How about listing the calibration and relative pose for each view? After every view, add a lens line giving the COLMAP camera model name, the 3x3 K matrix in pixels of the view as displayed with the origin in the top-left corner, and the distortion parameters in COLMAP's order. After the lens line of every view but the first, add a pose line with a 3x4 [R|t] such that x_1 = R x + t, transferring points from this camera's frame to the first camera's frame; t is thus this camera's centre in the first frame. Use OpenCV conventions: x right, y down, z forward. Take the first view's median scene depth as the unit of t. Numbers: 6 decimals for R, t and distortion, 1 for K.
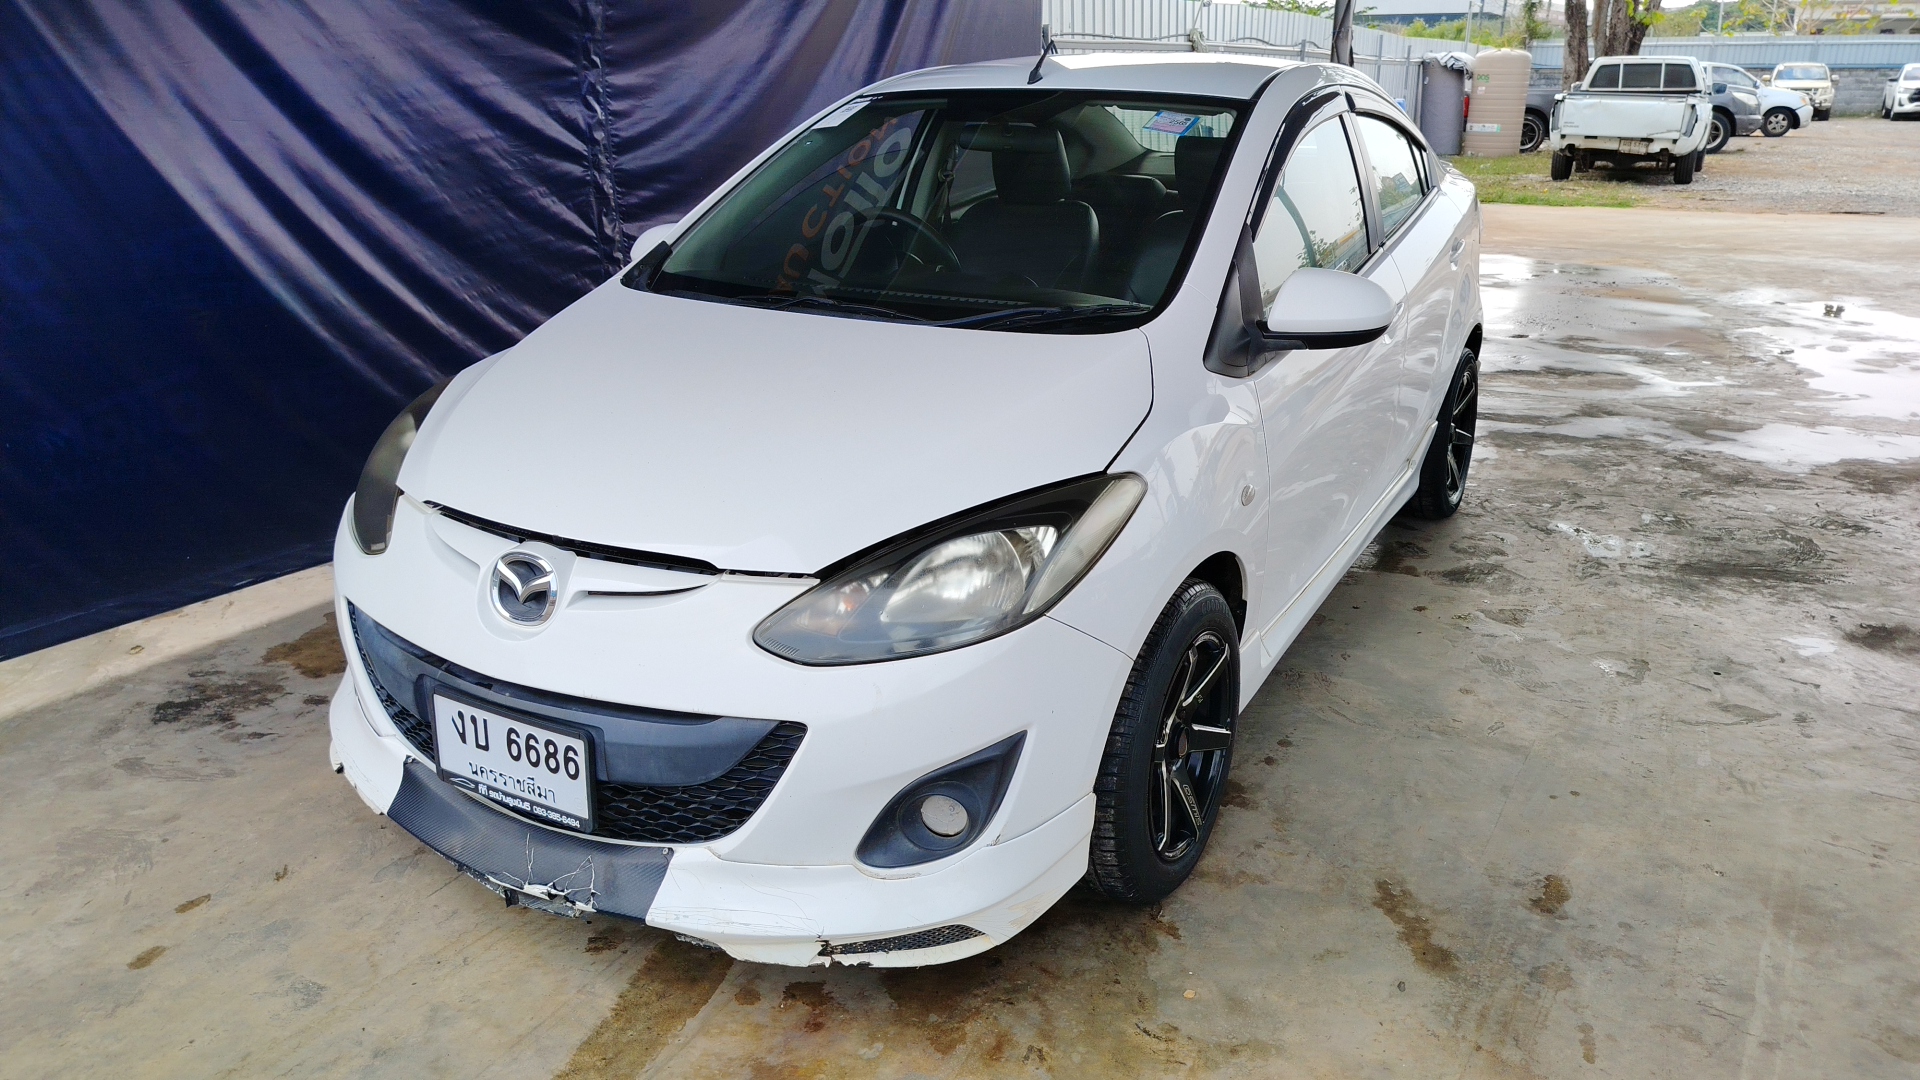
lens RADIAL K [[1377.7, 0, 961.6], [0, 1377.7, 516.7], [0, 0, 1]] dist [0.039576, -0.034375]
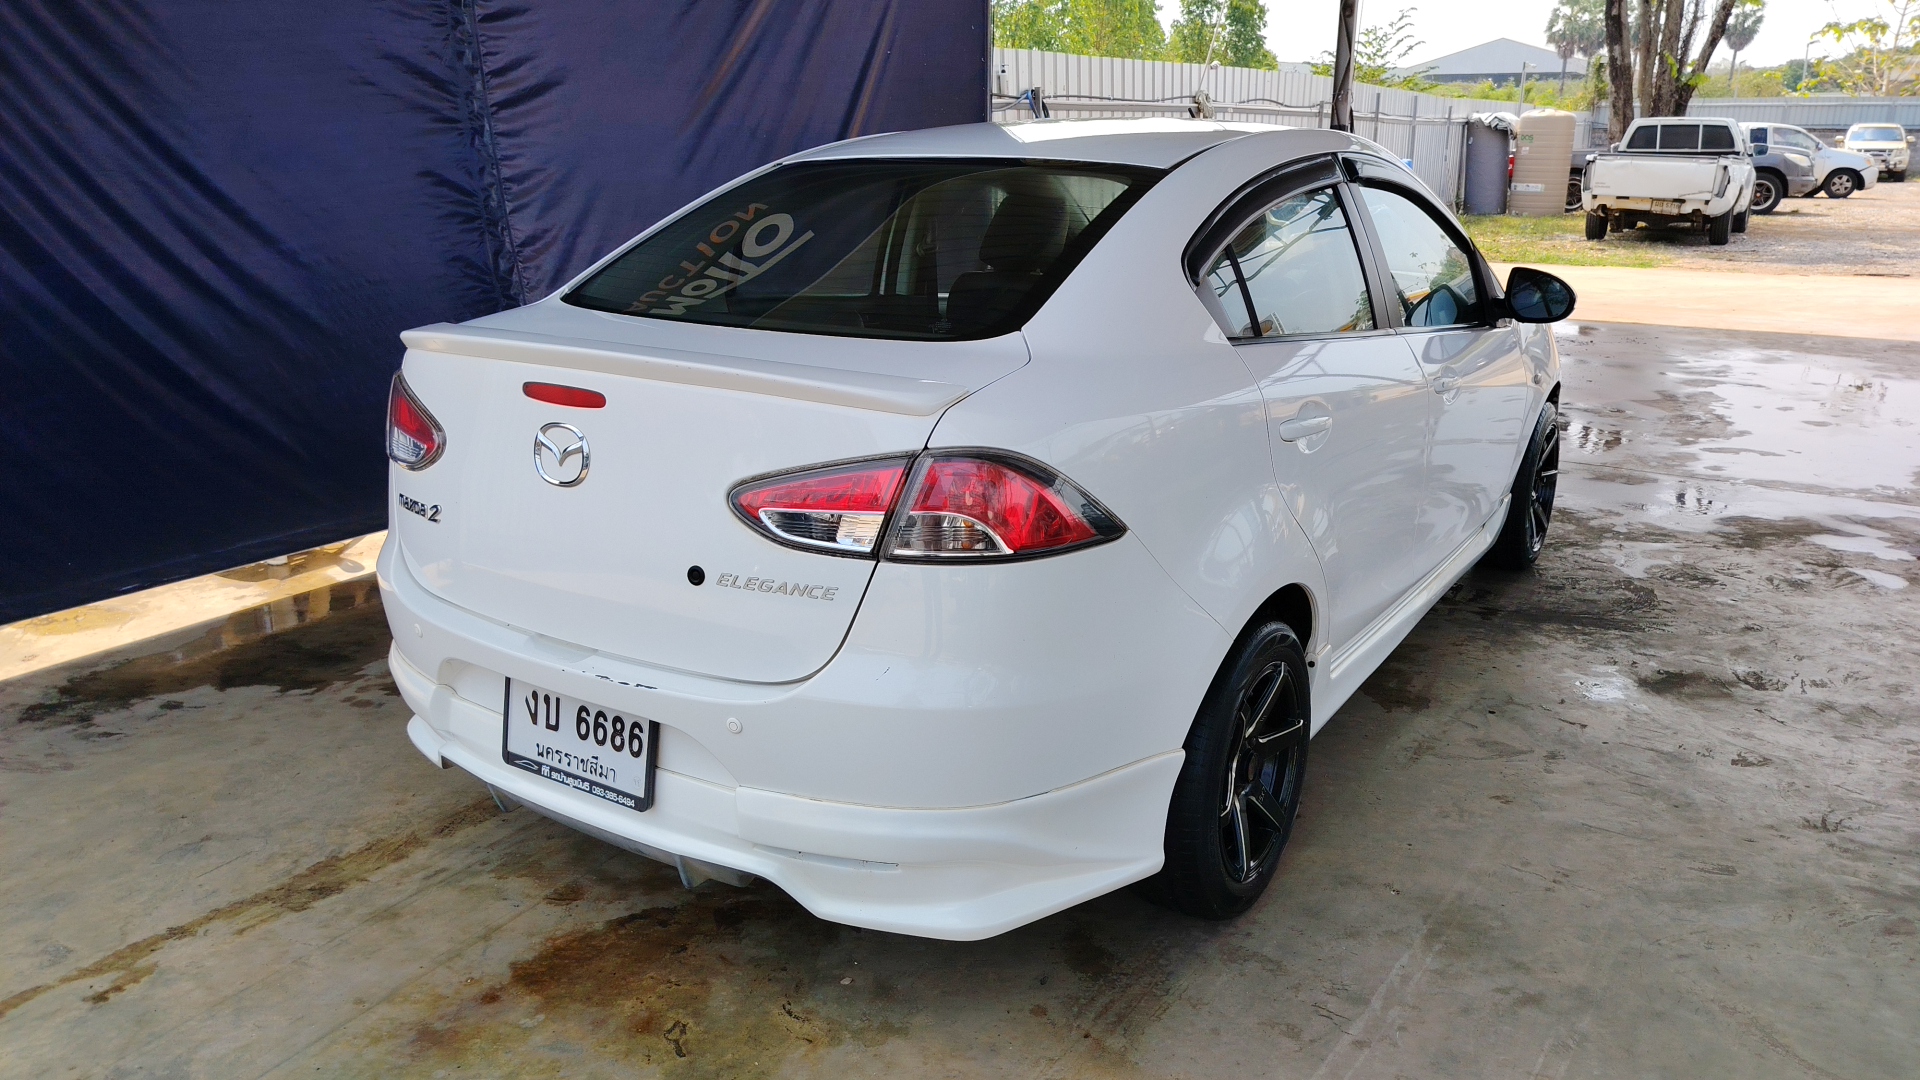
lens RADIAL K [[1377.7, 0, 961.6], [0, 1377.7, 516.7], [0, 0, 1]] dist [0.039576, -0.034375]
pose [[0.998481, 0.017066, -0.052393, 0.271897], [-0.019072, 0.999095, -0.038025, 0.018851], [0.051697, 0.038966, 0.997902, -0.078093]]
